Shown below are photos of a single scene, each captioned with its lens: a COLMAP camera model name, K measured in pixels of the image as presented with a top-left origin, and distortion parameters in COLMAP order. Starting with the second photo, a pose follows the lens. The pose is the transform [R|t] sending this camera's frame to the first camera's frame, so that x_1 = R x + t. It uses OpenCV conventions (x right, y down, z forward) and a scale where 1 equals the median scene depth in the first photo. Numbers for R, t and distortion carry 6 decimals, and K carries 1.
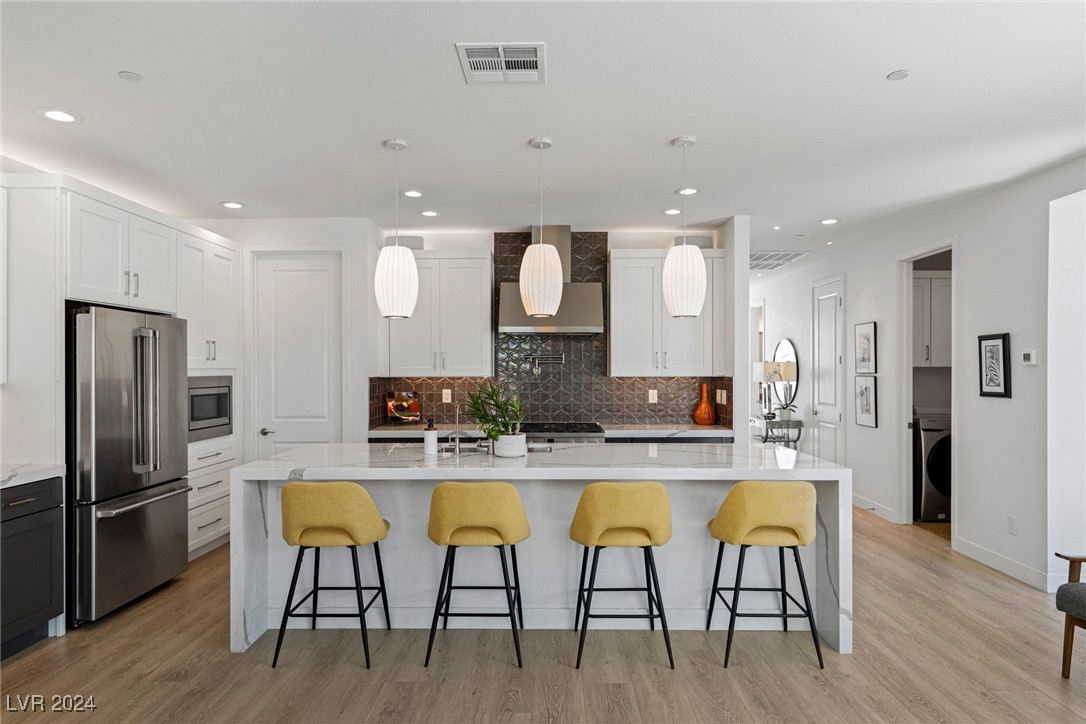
lens RADIAL K [[634.4, 0, 545.5], [0, 634.4, 367.5], [0, 0, 1]] dist [0.000557, 0.000464]
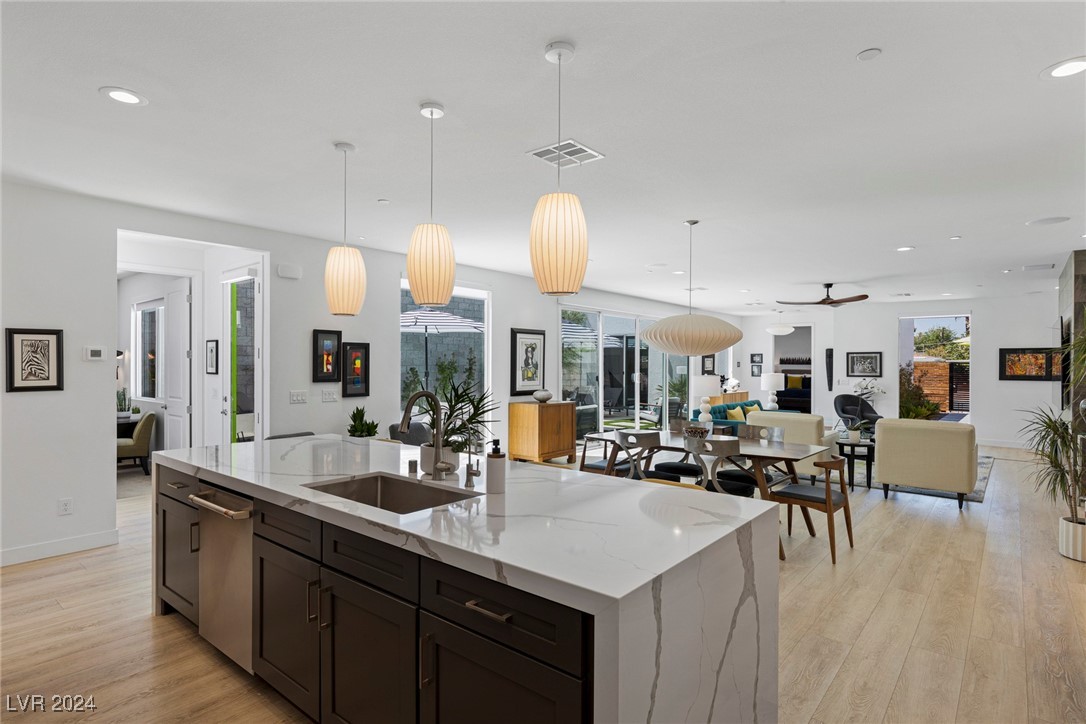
lens RADIAL K [[564.2, 0, 541.1], [0, 564.2, 362.6], [0, 0, 1]] dist [0.005899, -0.003996]
pose [[-0.770549, -0.004475, 0.637366, -0.444624], [-0.007191, 0.999973, -0.001673, -0.002869], [-0.637341, -0.005873, -0.770560, 1.069703]]
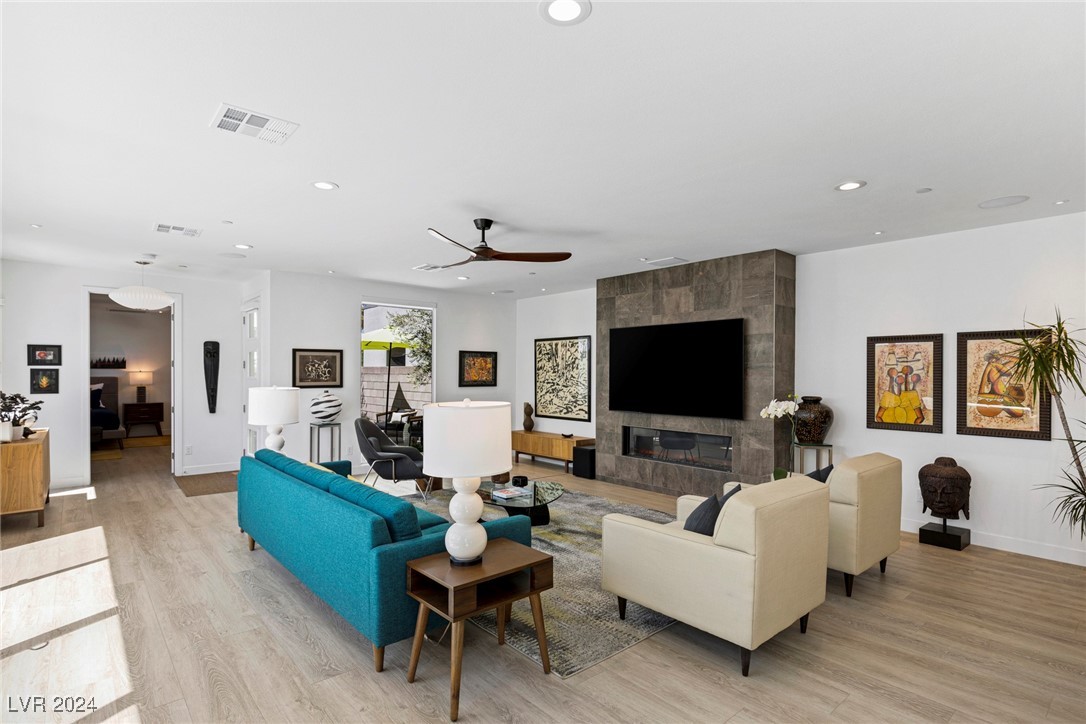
lens RADIAL K [[543.4, 0, 551.5], [0, 543.4, 376.3], [0, 0, 1]] dist [-0.002651, -0.002511]
pose [[-0.742860, 0.001913, -0.669444, 0.501505], [-0.005371, 0.999947, 0.008818, -0.004432], [0.669425, 0.010146, -0.742810, -0.076939]]
